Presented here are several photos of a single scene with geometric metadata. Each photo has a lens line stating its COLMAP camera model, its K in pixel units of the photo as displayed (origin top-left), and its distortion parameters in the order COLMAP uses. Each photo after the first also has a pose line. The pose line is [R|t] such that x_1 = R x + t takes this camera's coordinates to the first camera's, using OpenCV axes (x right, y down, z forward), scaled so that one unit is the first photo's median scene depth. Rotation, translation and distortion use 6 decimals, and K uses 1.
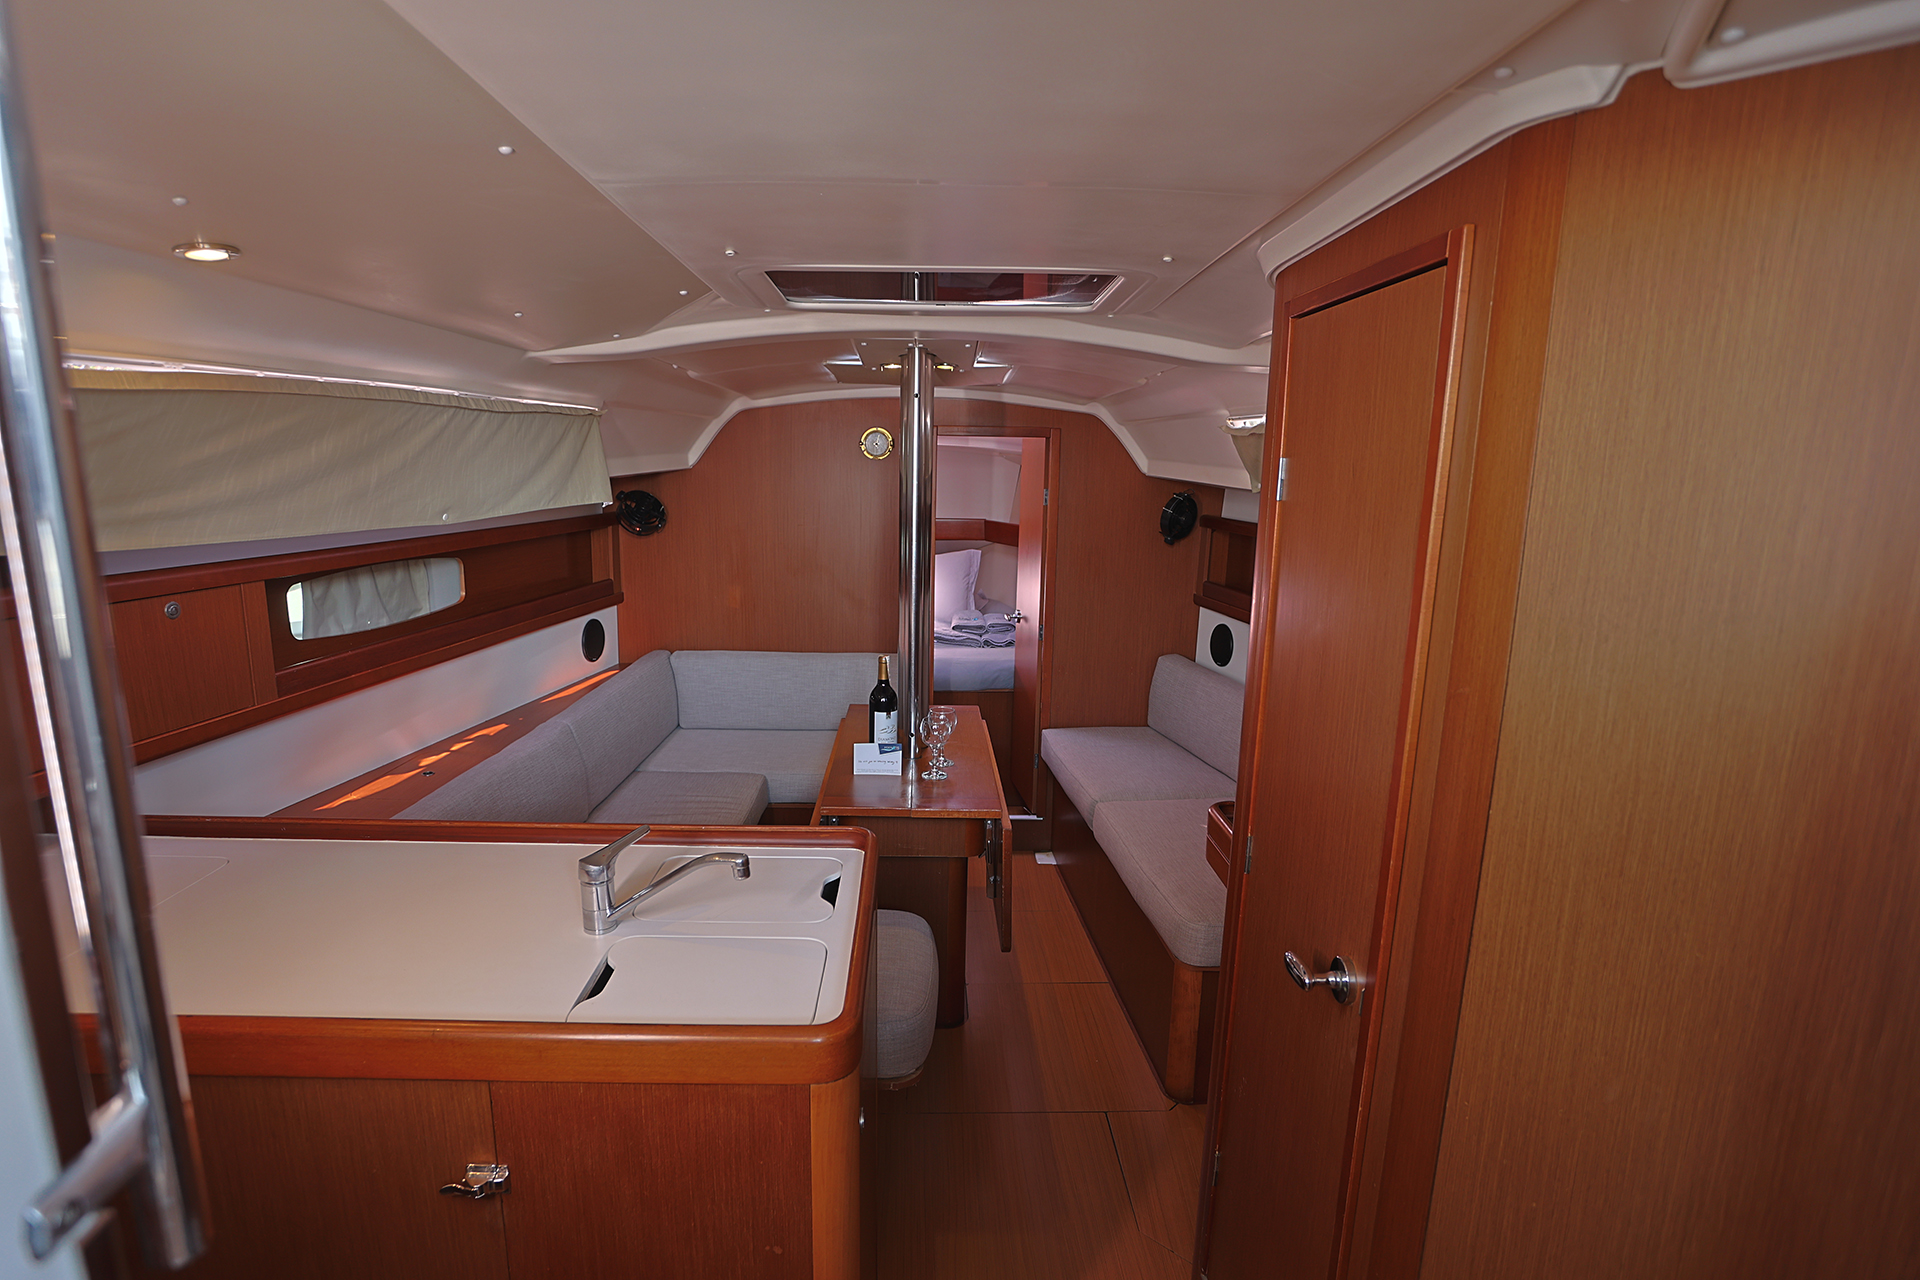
lens RADIAL K [[897.2, 0, 925.9], [0, 897.2, 640.2], [0, 0, 1]] dist [0.000796, 0.000024]
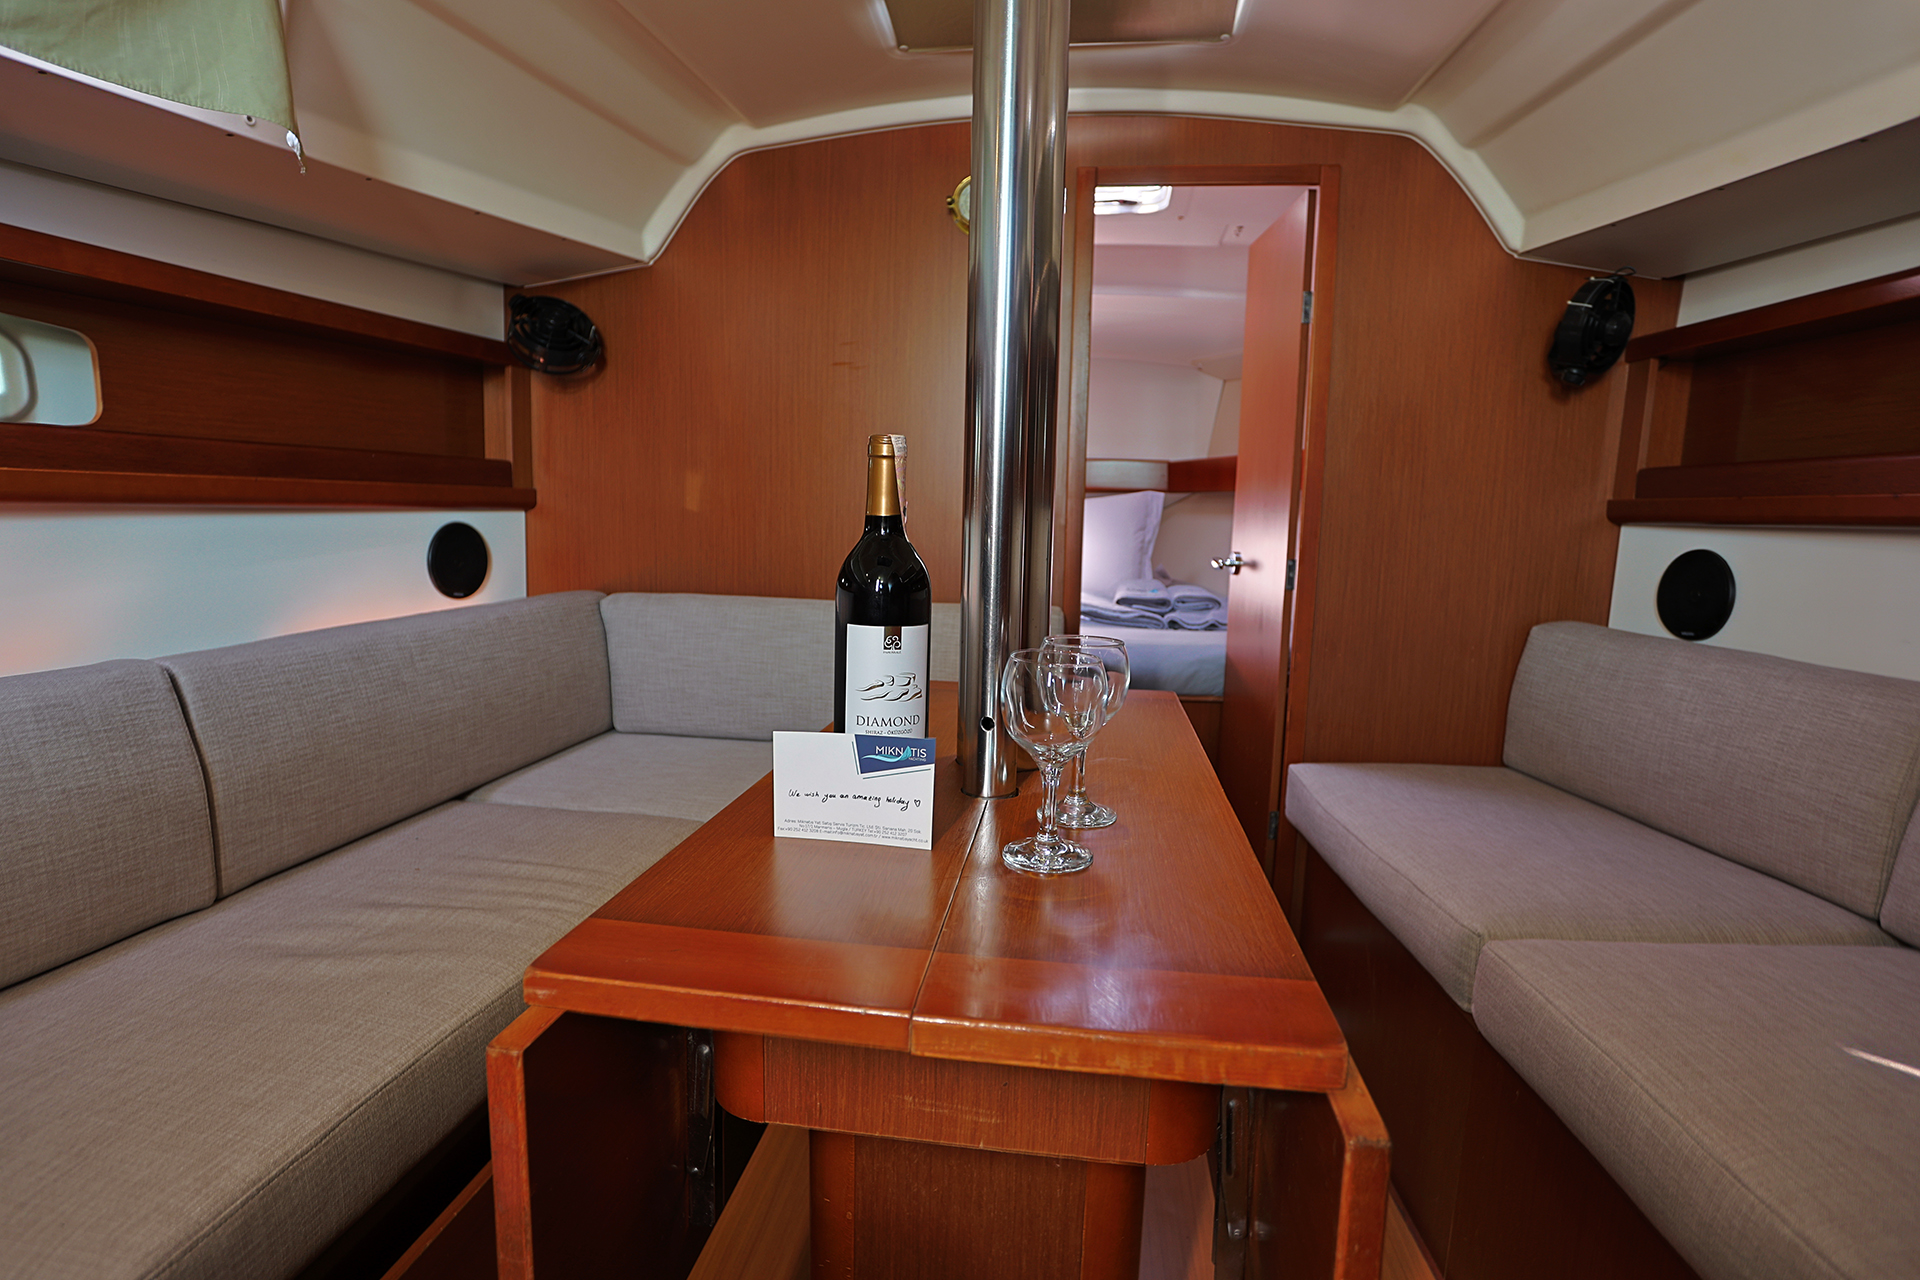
lens RADIAL K [[986.7, 0, 960.0], [0, 986.7, 640.0], [0, 0, 1]] dist [-0.072565, 0.029469]
pose [[0.991600, 0.030581, -0.125677, 0.012365], [-0.036261, 0.998410, -0.043157, 0.061939], [0.124158, 0.047351, 0.991132, 0.438669]]
